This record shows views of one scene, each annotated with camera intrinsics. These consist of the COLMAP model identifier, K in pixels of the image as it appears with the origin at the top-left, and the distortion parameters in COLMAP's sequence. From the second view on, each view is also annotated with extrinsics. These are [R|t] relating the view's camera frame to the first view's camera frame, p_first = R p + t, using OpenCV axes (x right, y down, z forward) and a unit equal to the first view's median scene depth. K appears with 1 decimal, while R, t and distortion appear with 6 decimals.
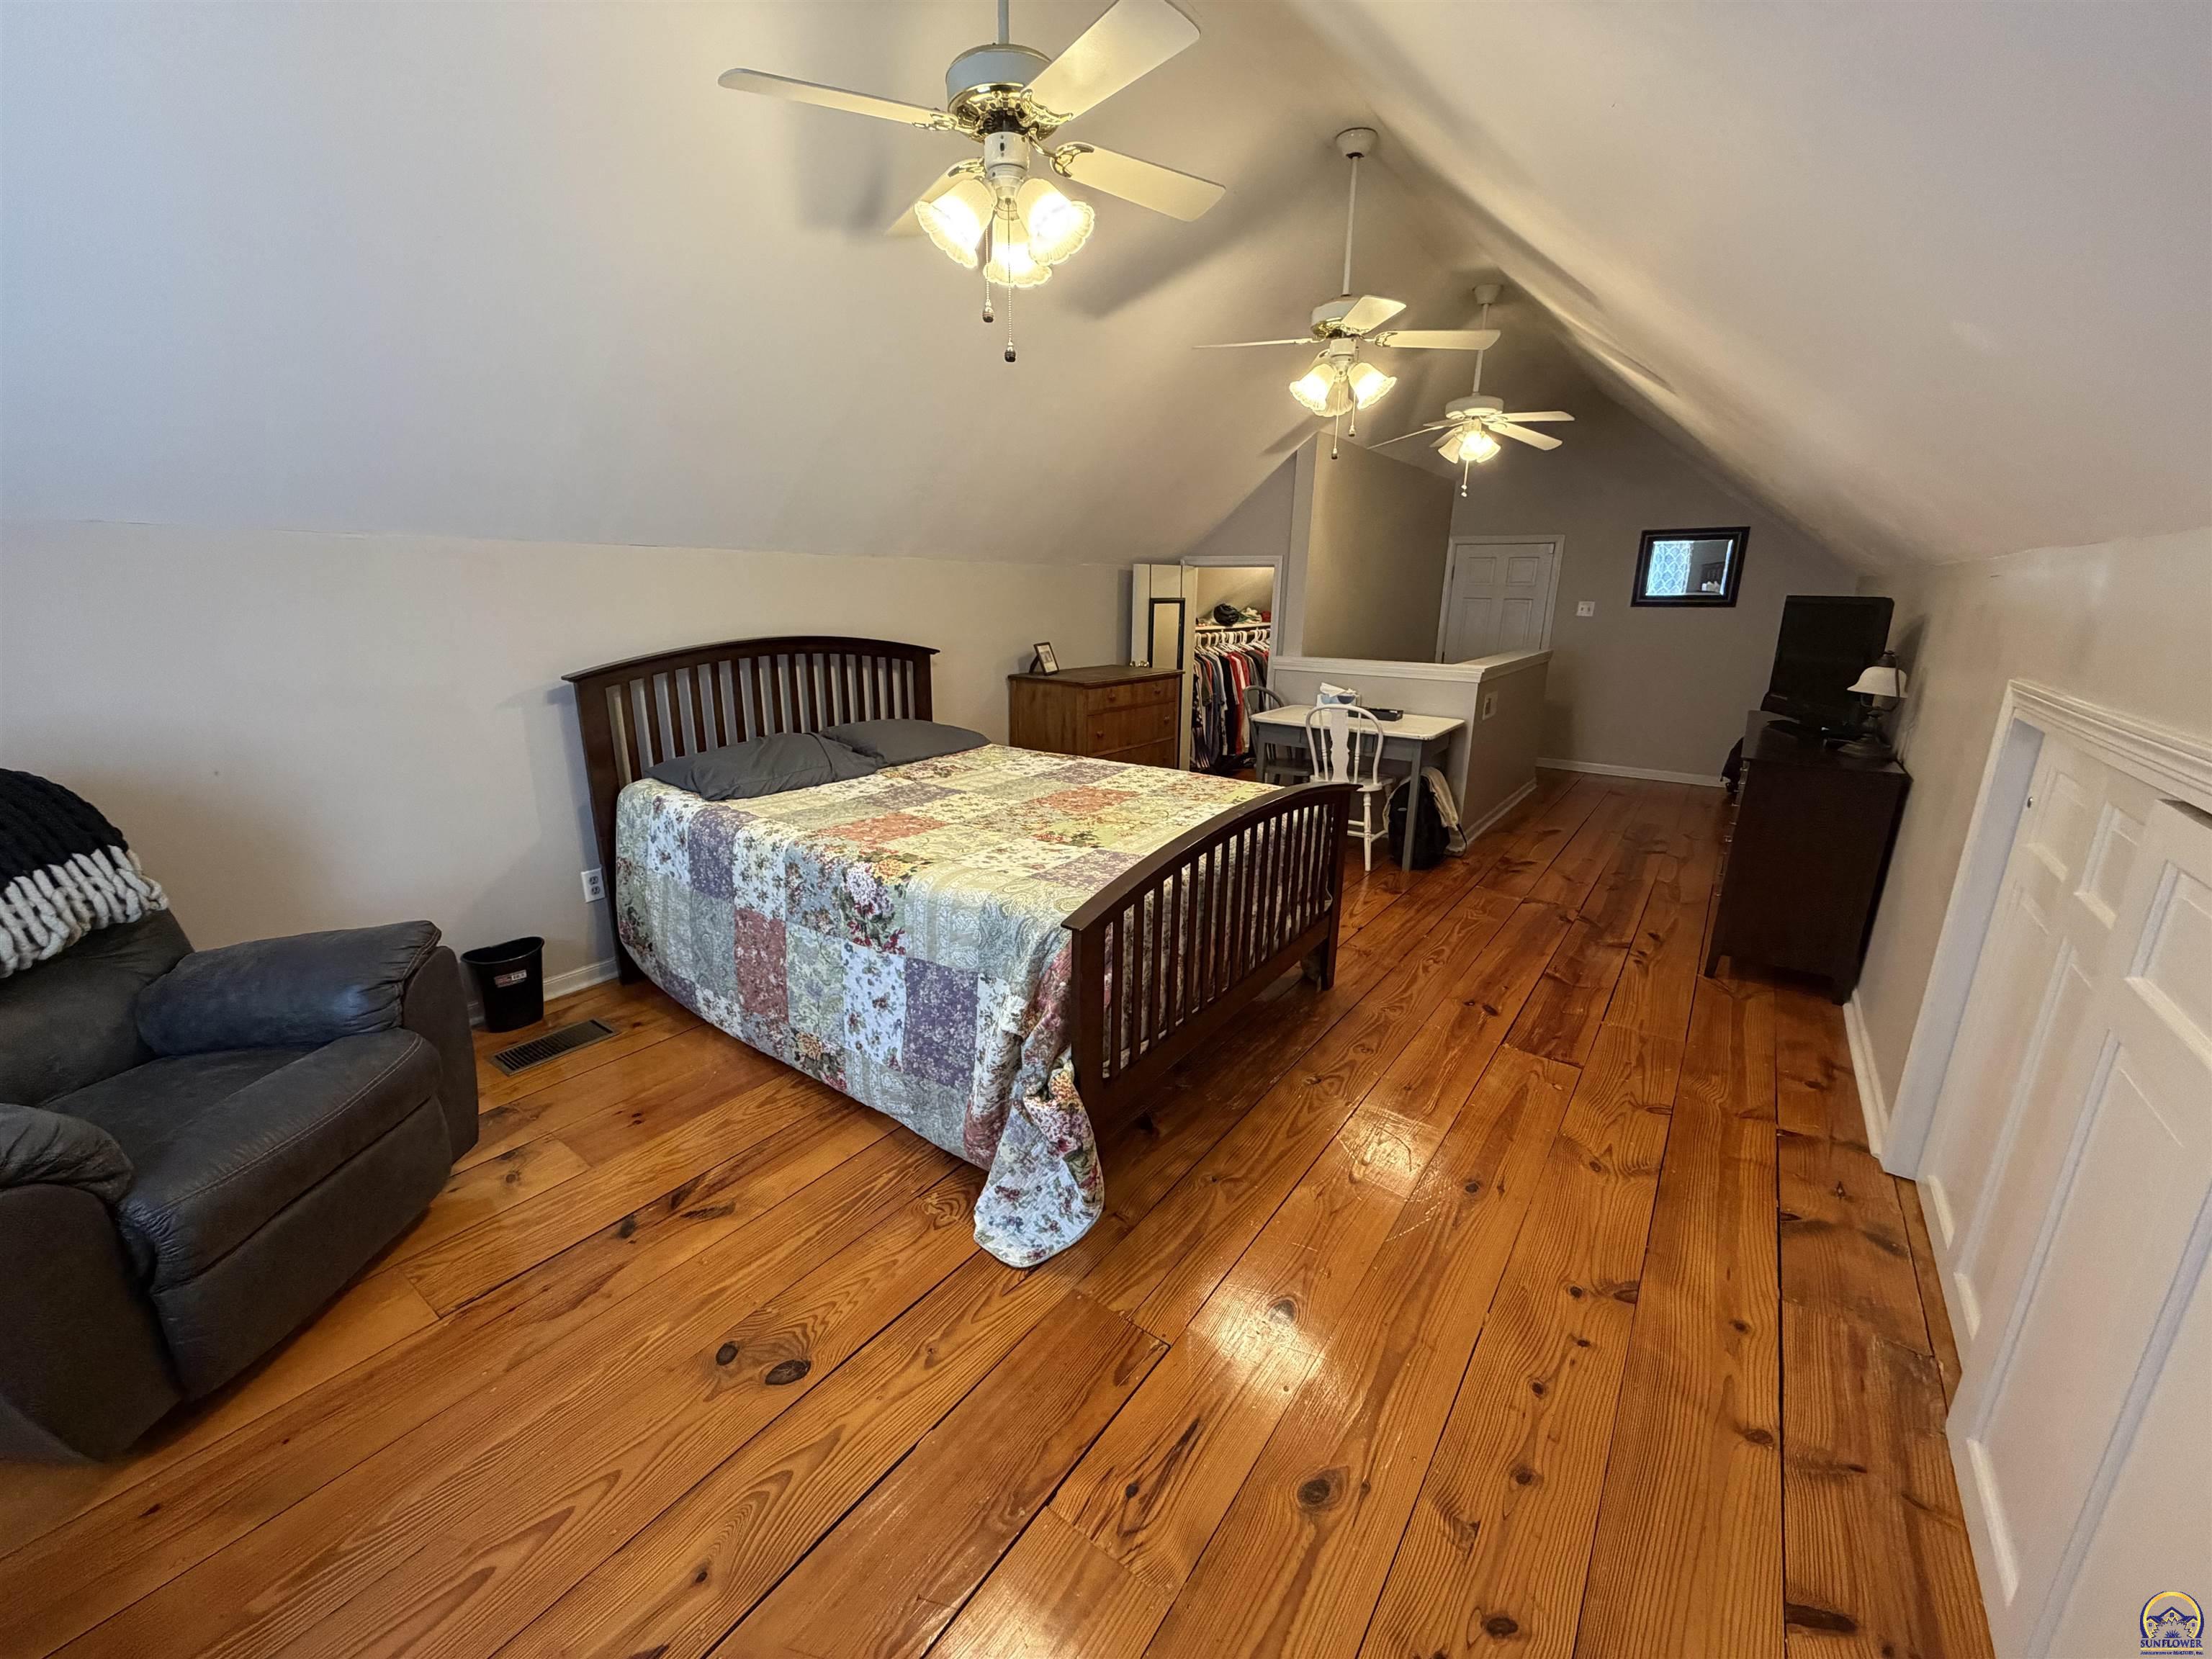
lens RADIAL K [[881.8, 0, 1102.7], [0, 881.8, 833.3], [0, 0, 1]] dist [0.000349, -0.000539]
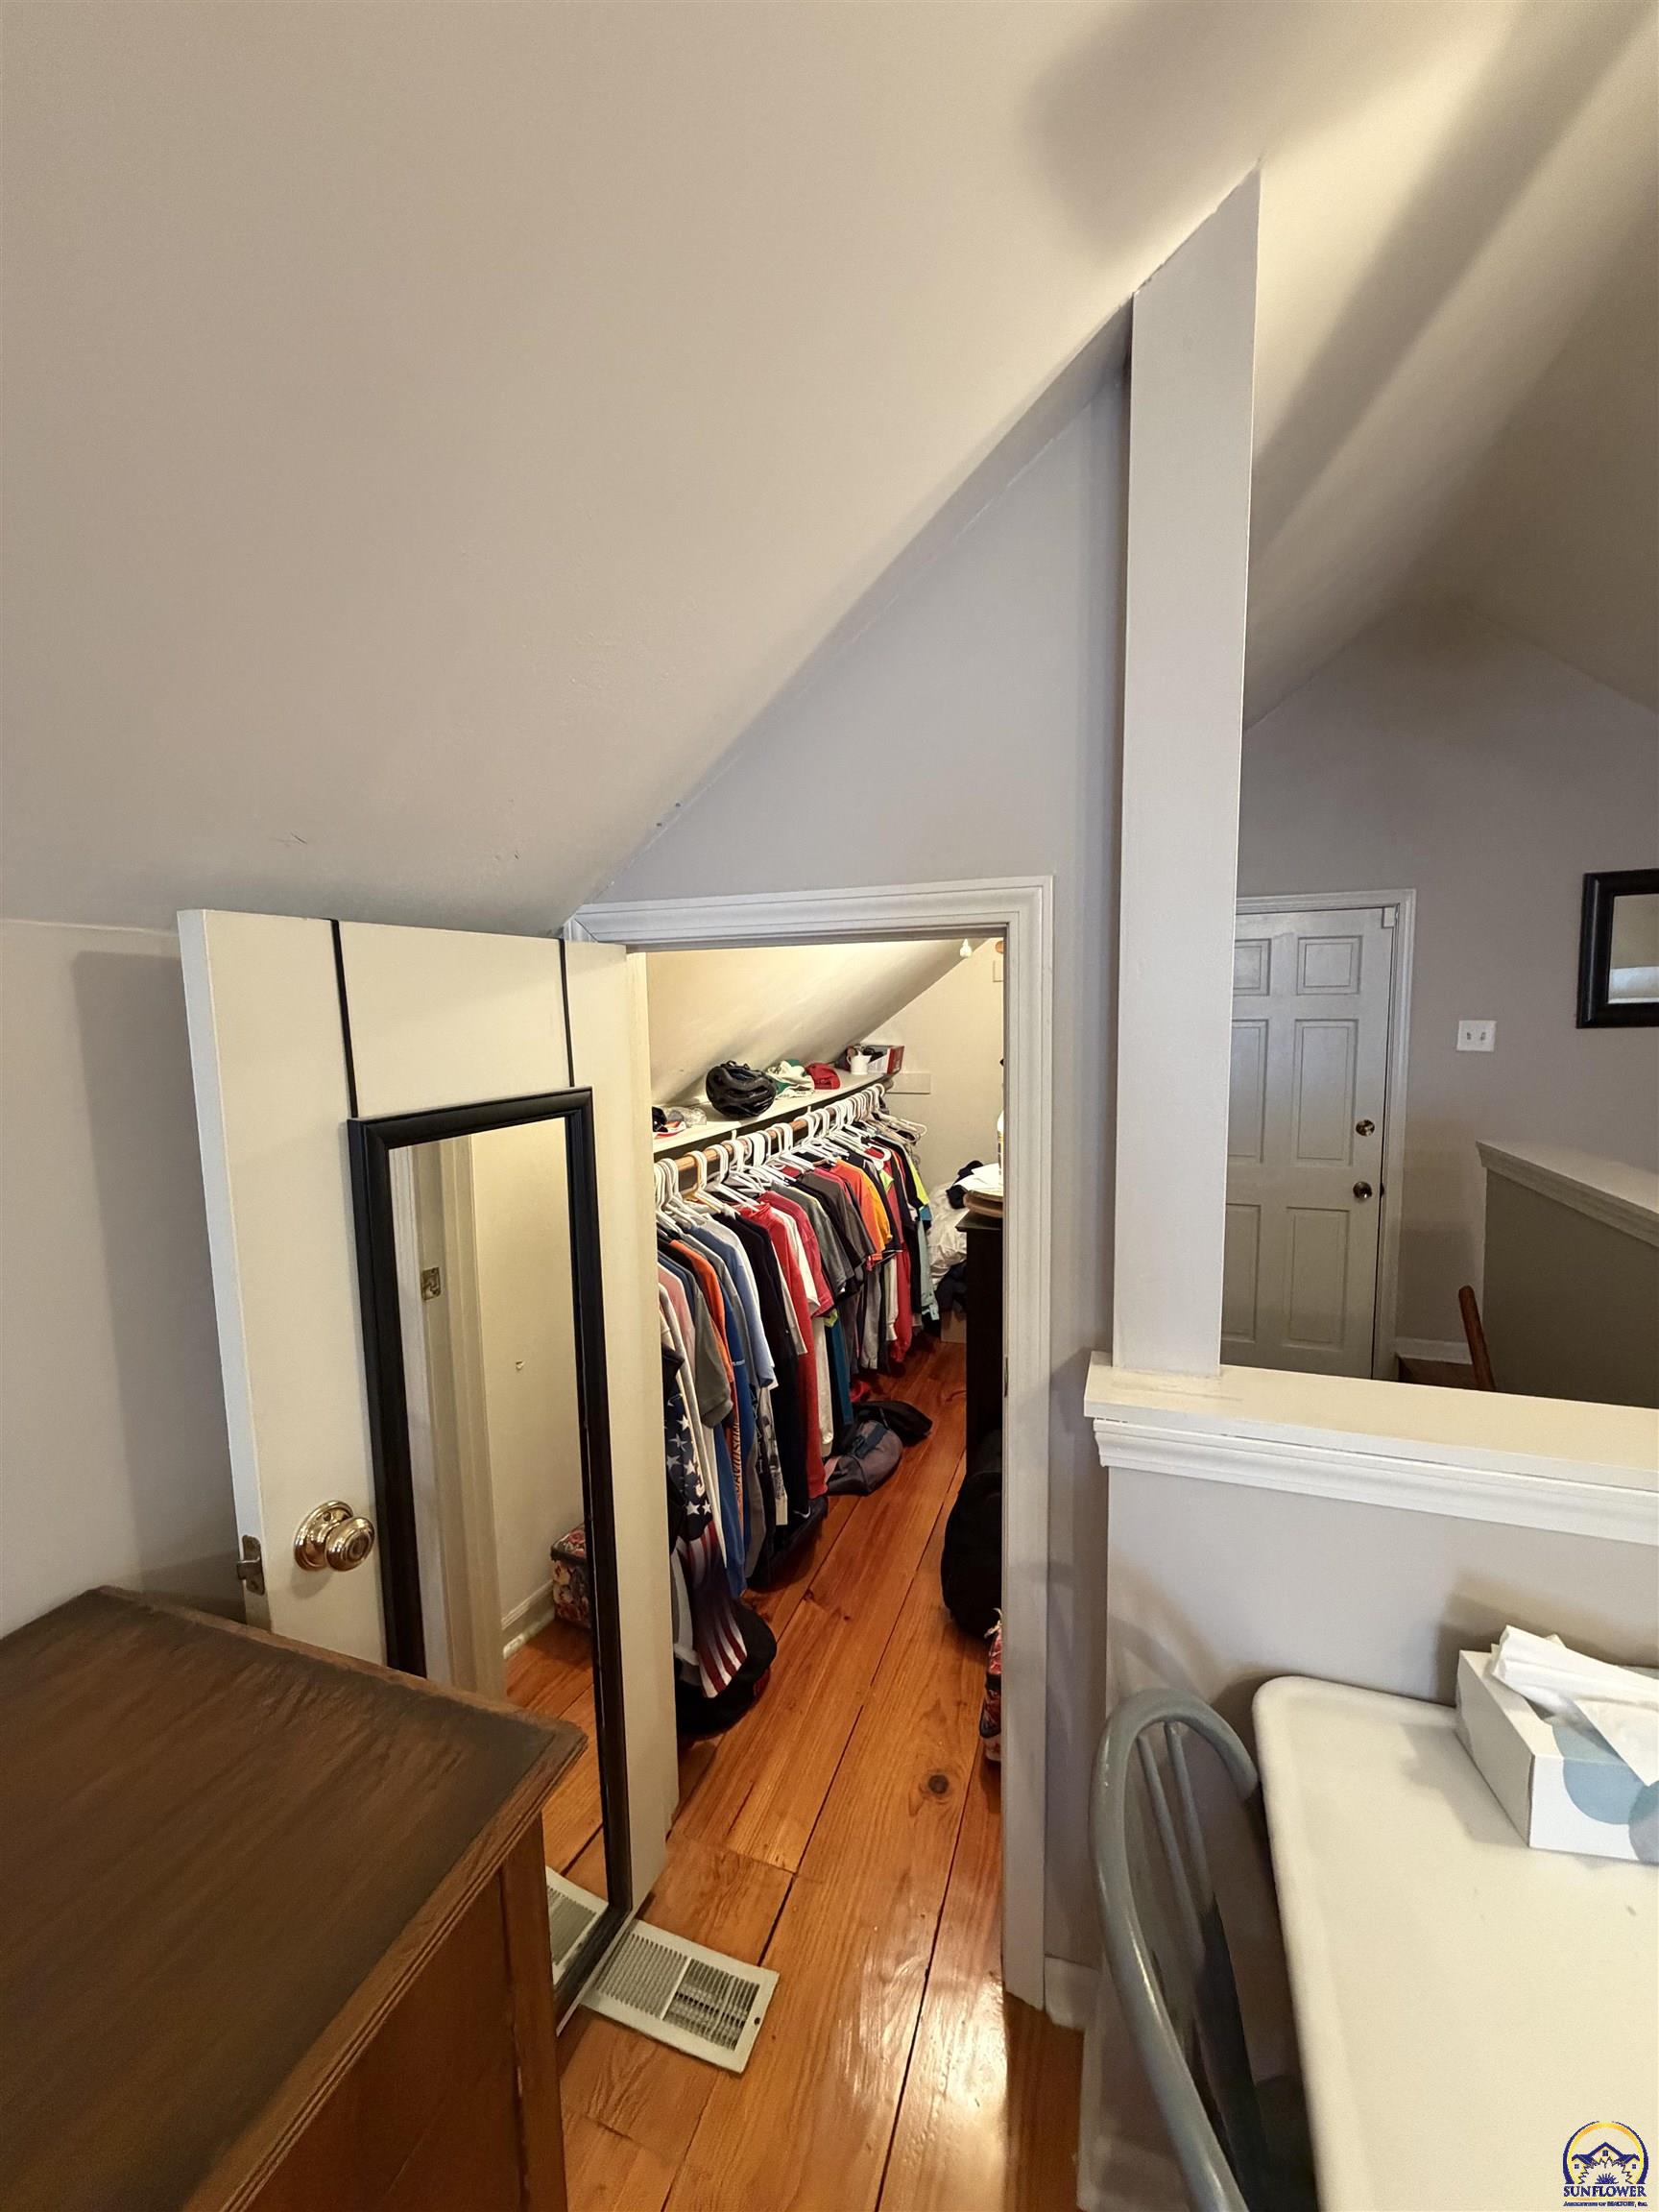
lens RADIAL K [[881.8, 0, 832.8], [0, 881.8, 1104.7], [0, 0, 1]] dist [0.000349, -0.000539]
pose [[0.956536, -0.063976, 0.284511, 0.074959], [0.108176, 0.983872, -0.142455, -0.191961], [-0.270808, 0.167040, 0.948030, 0.665186]]
